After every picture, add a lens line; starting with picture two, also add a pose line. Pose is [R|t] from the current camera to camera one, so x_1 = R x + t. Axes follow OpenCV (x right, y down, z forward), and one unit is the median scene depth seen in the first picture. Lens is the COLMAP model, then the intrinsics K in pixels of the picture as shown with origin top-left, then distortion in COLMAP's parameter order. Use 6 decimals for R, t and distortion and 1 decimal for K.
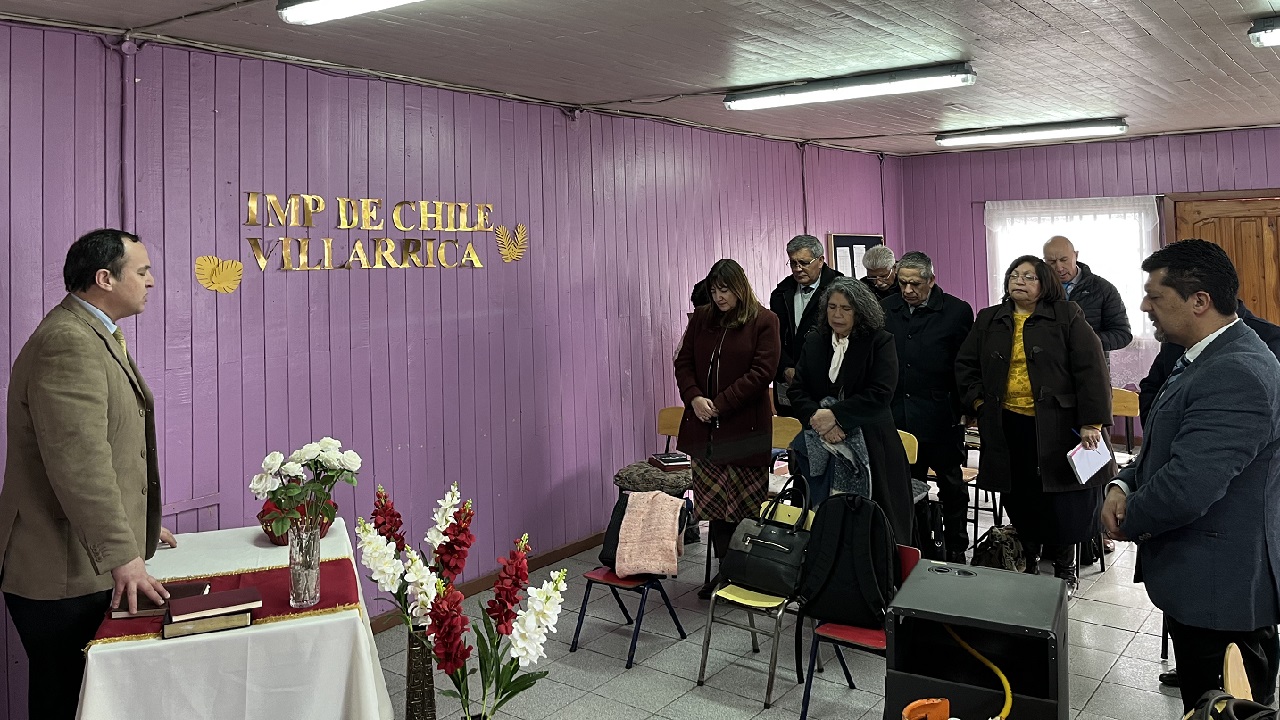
lens RADIAL K [[988.1, 0, 633.9], [0, 988.1, 233.8], [0, 0, 1]] dist [0.010835, -0.006257]
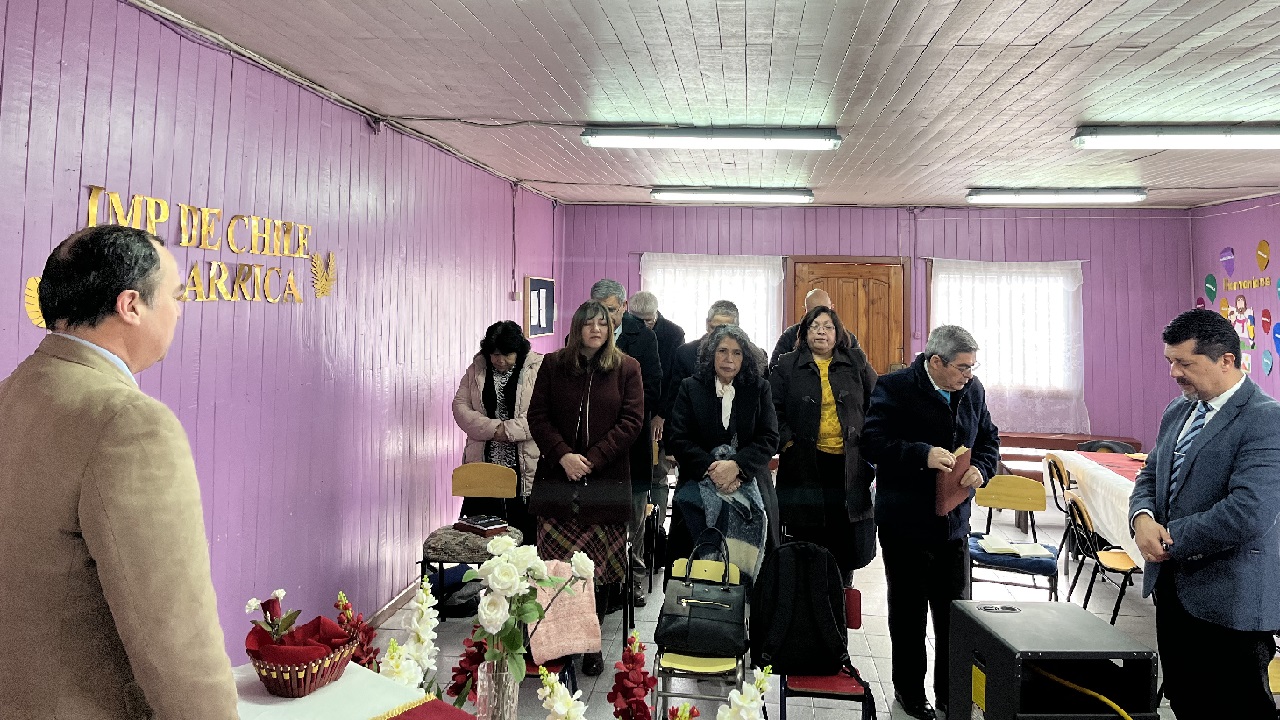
lens RADIAL K [[970.6, 0, 661.6], [0, 970.6, 251.5], [0, 0, 1]] dist [0.025434, -0.007130]
pose [[0.850055, 0.059091, 0.523369, -0.348386], [-0.046391, 0.998225, -0.037356, 0.008441], [-0.524647, 0.007475, 0.851287, 0.182810]]
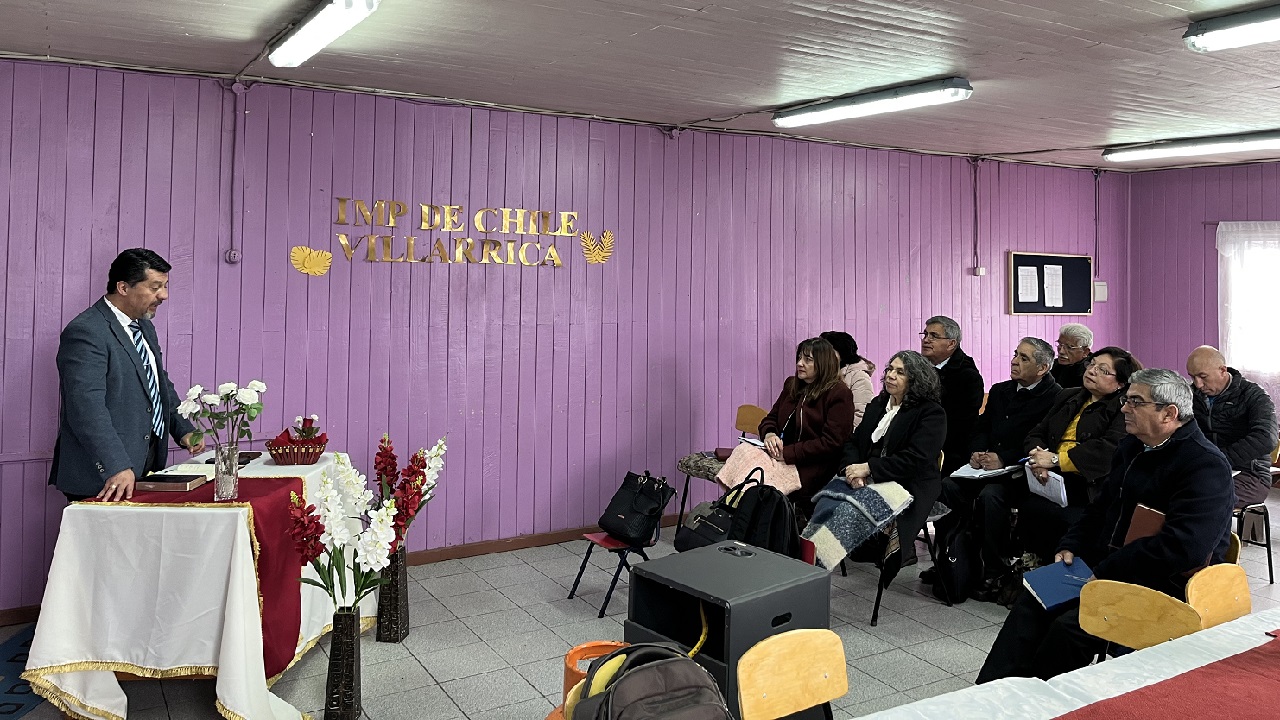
lens RADIAL K [[970.6, 0, 661.6], [0, 970.6, 251.5], [0, 0, 1]] dist [0.025434, -0.007130]
pose [[0.935271, 0.030500, -0.352617, 0.379259], [-0.029909, 0.999527, 0.007127, 0.004480], [0.352667, 0.003881, 0.935741, -0.019863]]
